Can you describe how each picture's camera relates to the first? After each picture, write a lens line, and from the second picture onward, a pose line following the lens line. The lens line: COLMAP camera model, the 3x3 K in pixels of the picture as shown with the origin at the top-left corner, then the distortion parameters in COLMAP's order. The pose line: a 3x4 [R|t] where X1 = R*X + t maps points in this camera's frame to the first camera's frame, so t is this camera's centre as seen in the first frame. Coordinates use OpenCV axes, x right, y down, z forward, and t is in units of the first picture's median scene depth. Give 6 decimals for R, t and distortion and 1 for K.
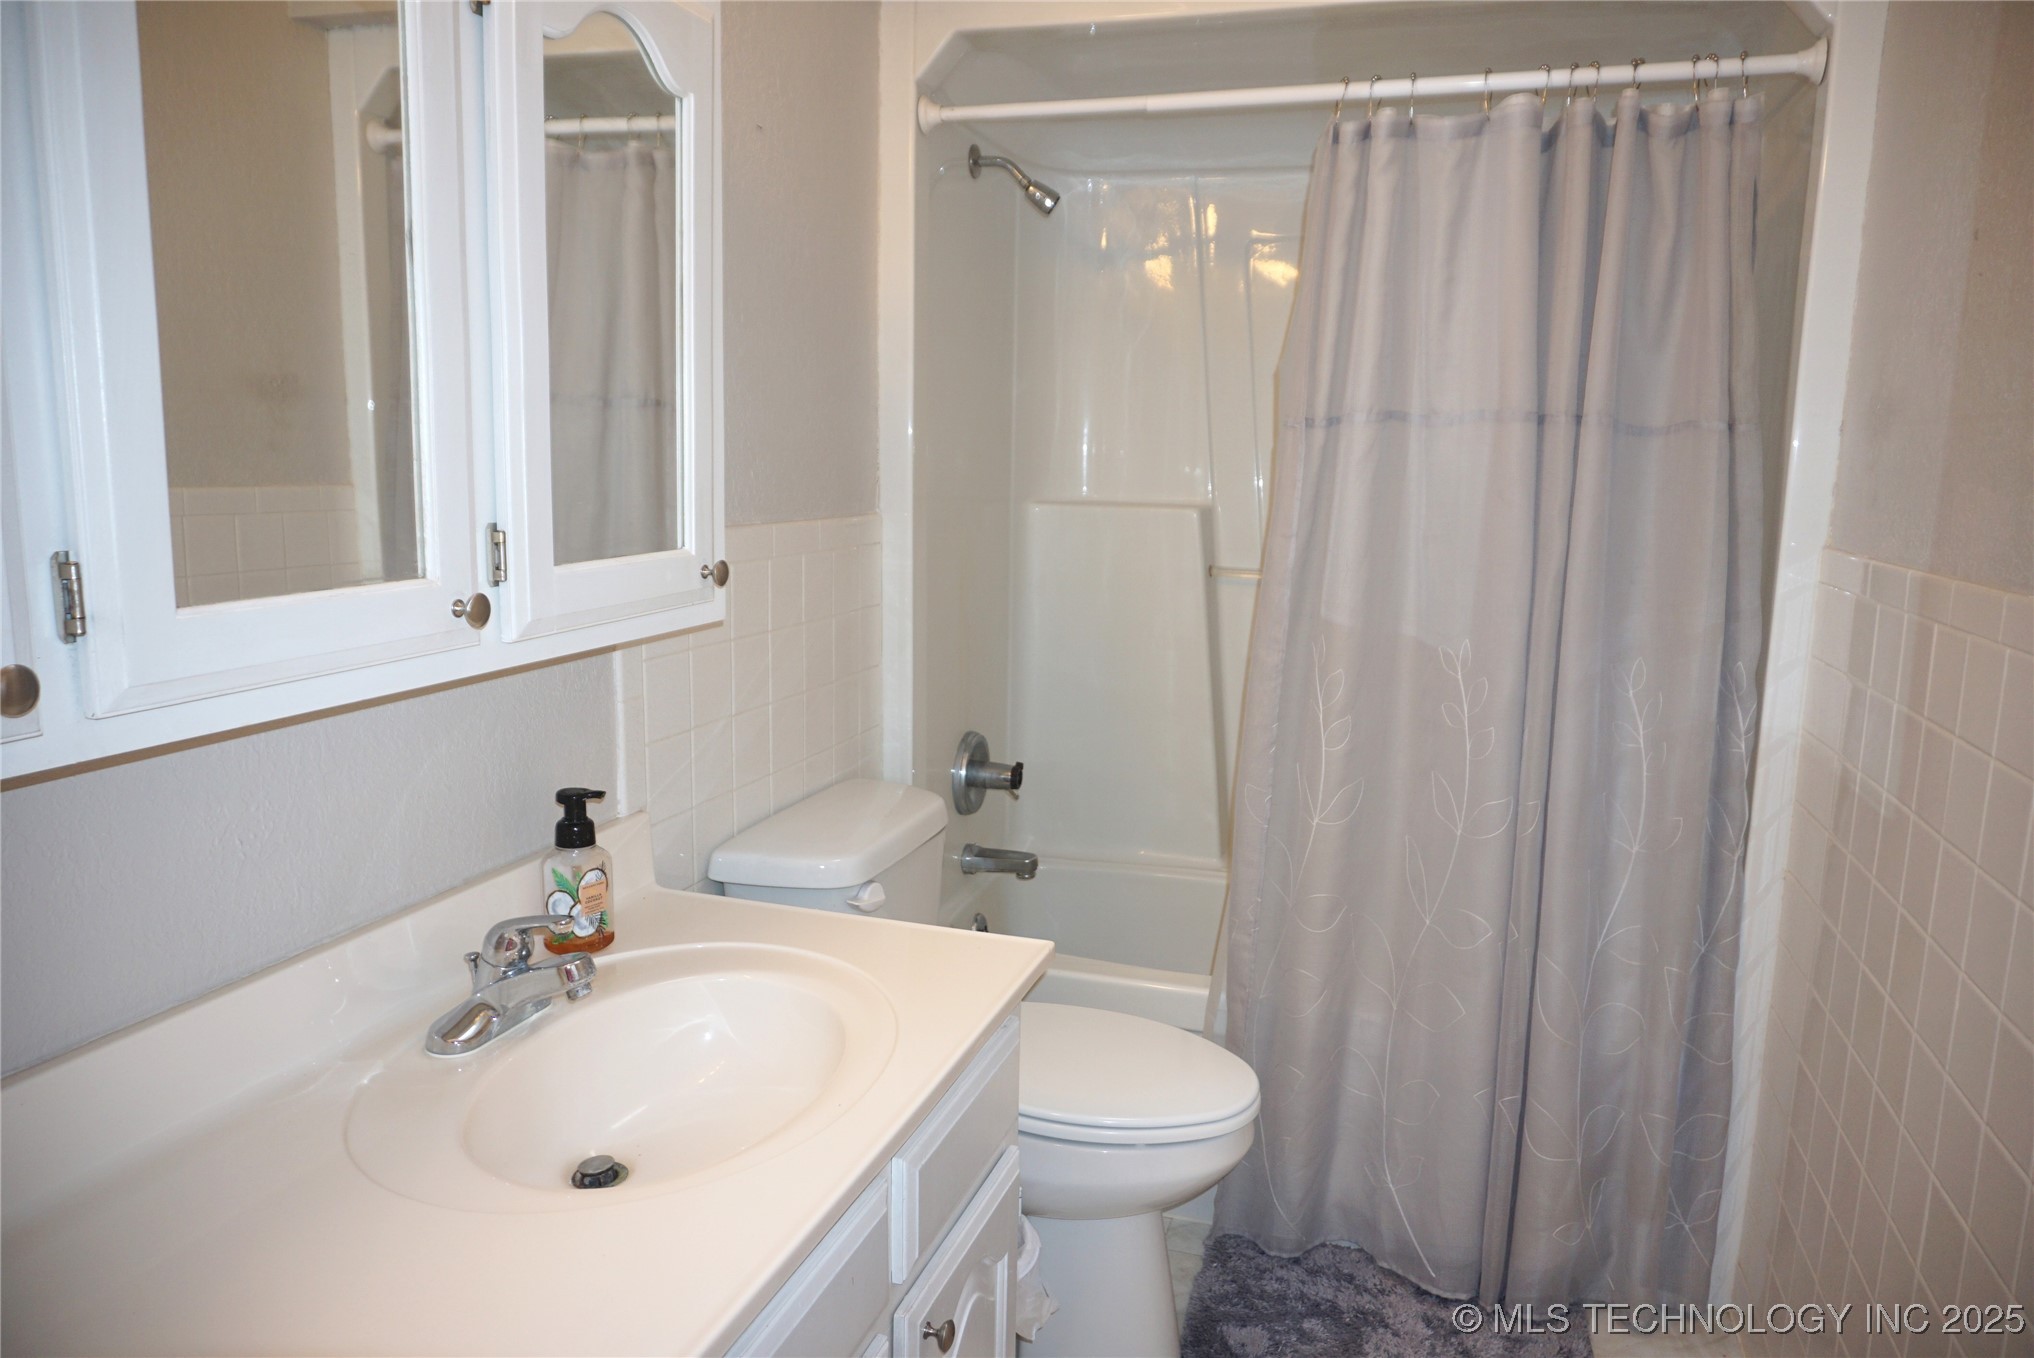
lens RADIAL K [[1380.5, 0, 1012.3], [0, 1380.5, 682.3], [0, 0, 1]] dist [-0.082105, 0.076584]
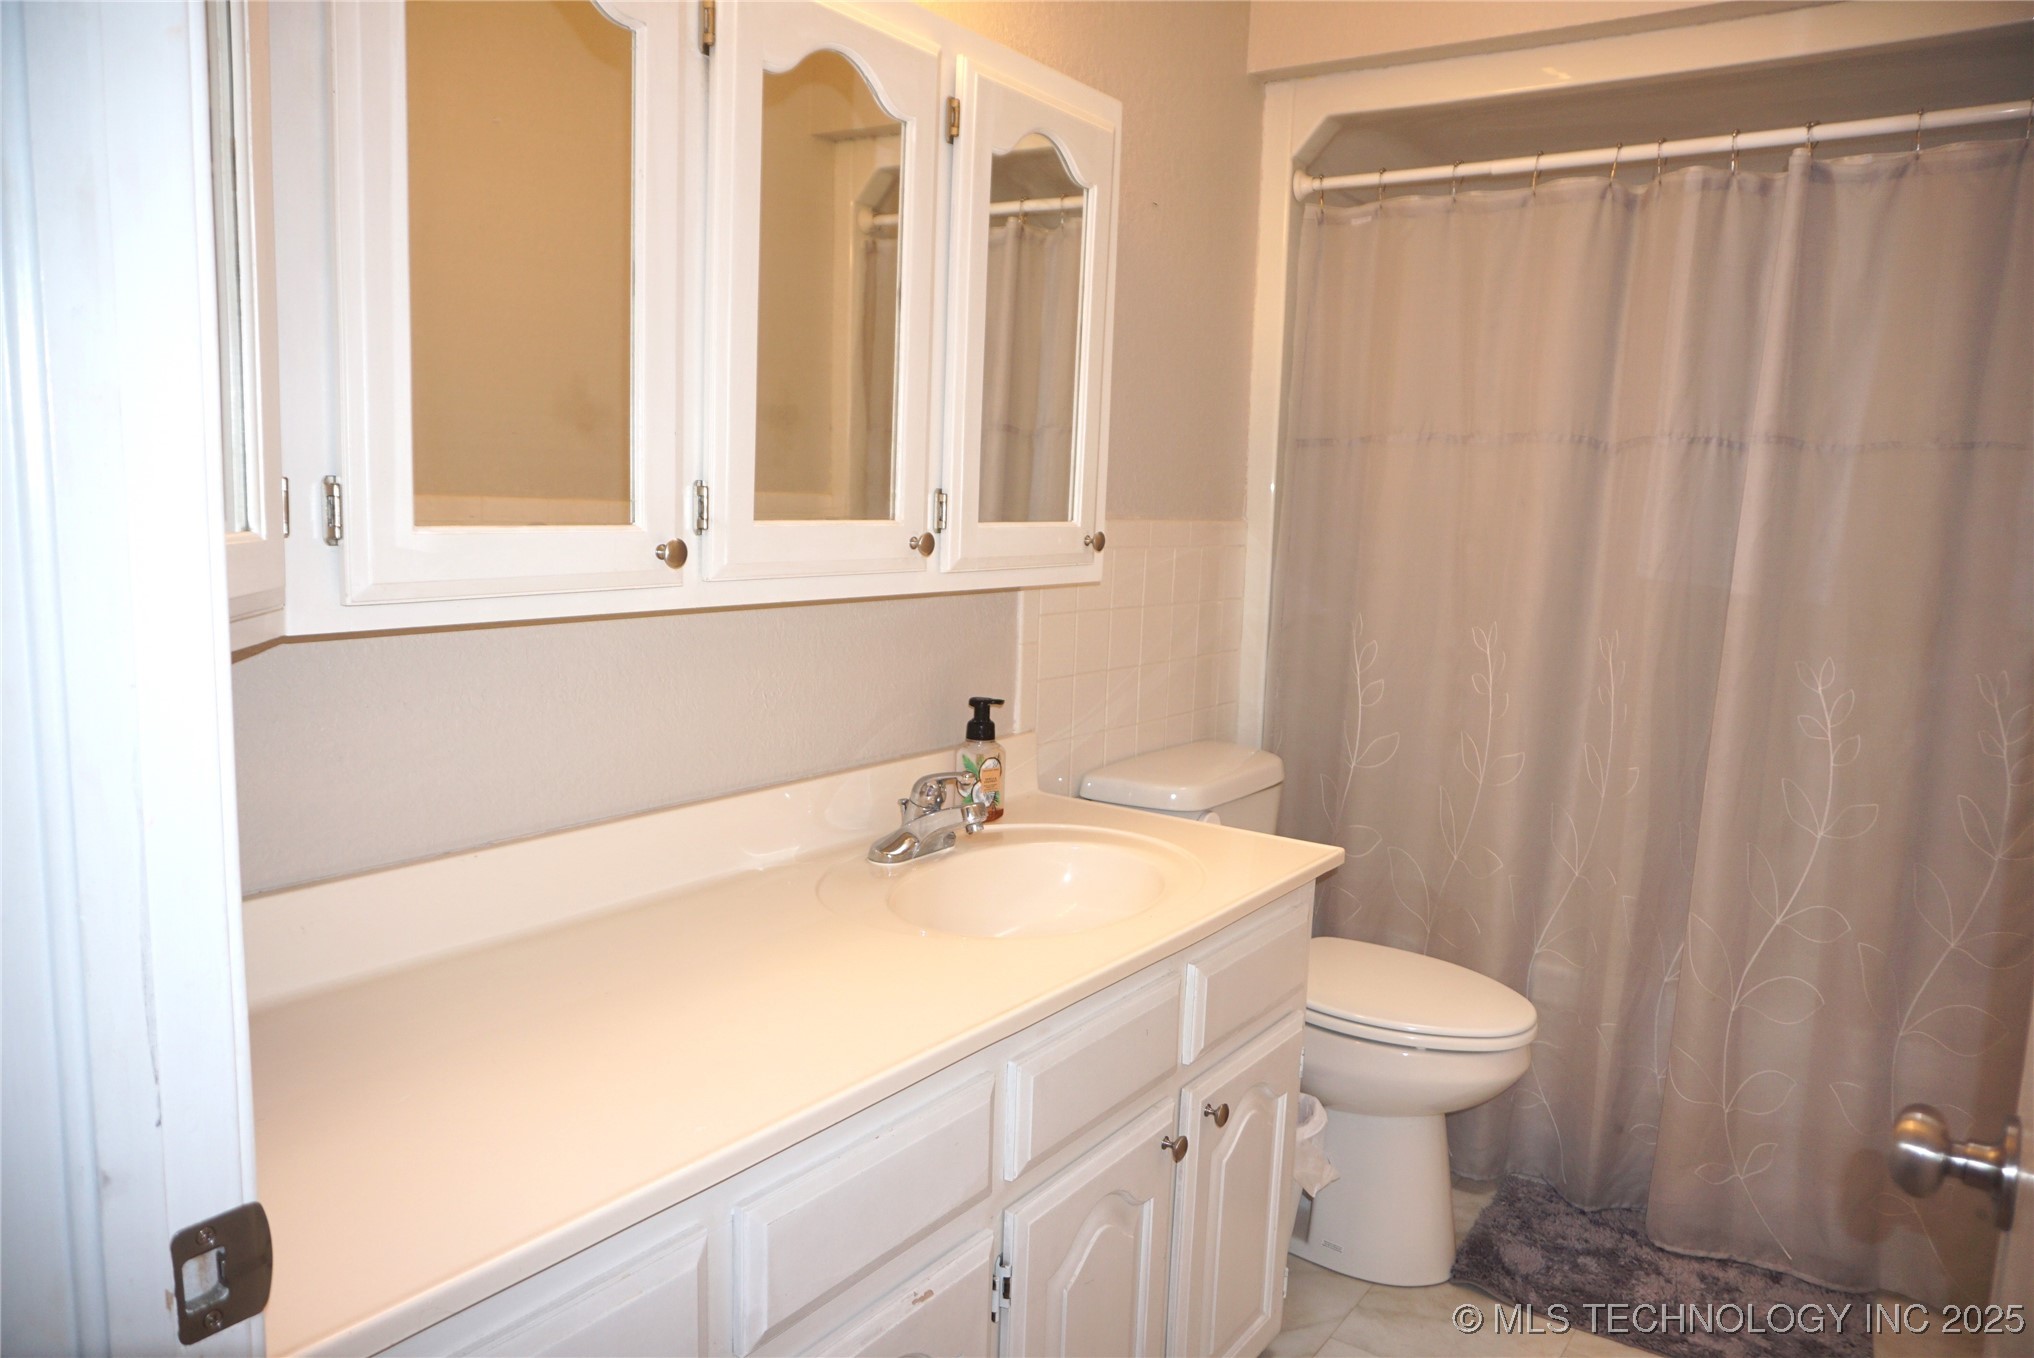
lens RADIAL K [[1393.1, 0, 1002.5], [0, 1393.1, 701.0], [0, 0, 1]] dist [-0.043157, 0.006461]
pose [[0.952123, 0.056522, -0.300446, 0.113267], [-0.065745, 0.997622, -0.020669, 0.109036], [0.298564, 0.039433, 0.953575, -0.307583]]
